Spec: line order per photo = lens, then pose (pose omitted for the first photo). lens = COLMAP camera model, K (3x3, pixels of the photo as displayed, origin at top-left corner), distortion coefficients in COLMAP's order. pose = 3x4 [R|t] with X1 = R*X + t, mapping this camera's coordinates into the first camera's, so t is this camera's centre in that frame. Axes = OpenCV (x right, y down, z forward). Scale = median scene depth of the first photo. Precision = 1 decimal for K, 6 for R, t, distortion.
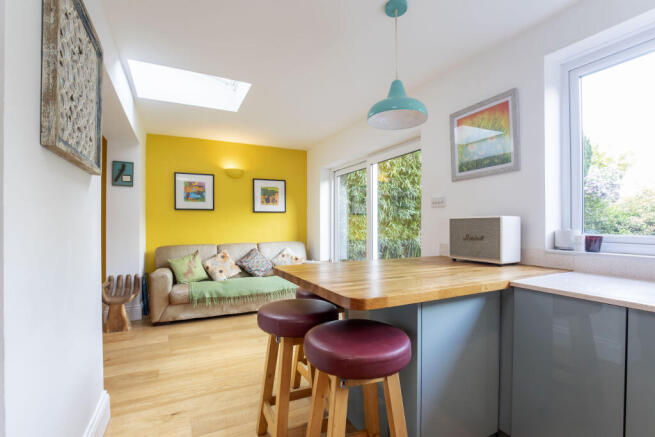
lens RADIAL K [[299.7, 0, 330.4], [0, 299.7, 223.3], [0, 0, 1]] dist [-0.038760, 0.006950]
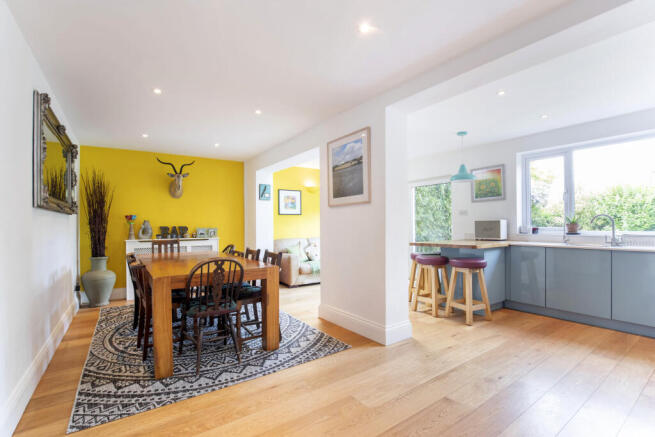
lens RADIAL K [[299.7, 0, 332.2], [0, 299.7, 223.0], [0, 0, 1]] dist [-0.038760, 0.006950]
pose [[0.989302, -0.006181, 0.145752, -0.602431], [0.006423, 0.999979, -0.001184, -0.002172], [-0.145741, 0.002107, 0.989321, -0.633297]]
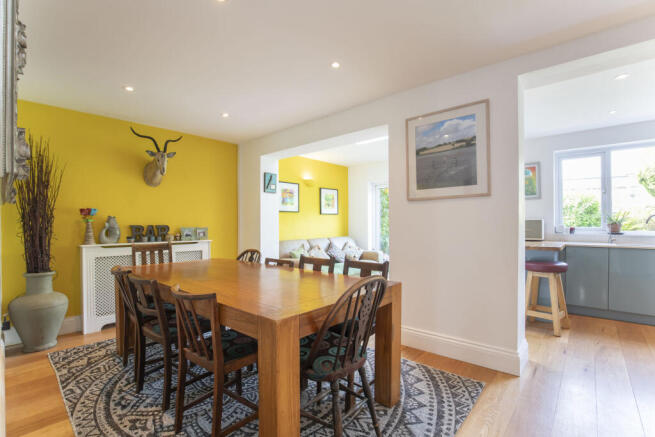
lens RADIAL K [[299.7, 0, 334.1], [0, 299.7, 223.5], [0, 0, 1]] dist [-0.038760, 0.006950]
pose [[0.928899, -0.001985, 0.370327, -0.951769], [0.001619, 0.999998, 0.001298, 0.001216], [-0.370328, -0.000606, 0.928901, -0.285539]]
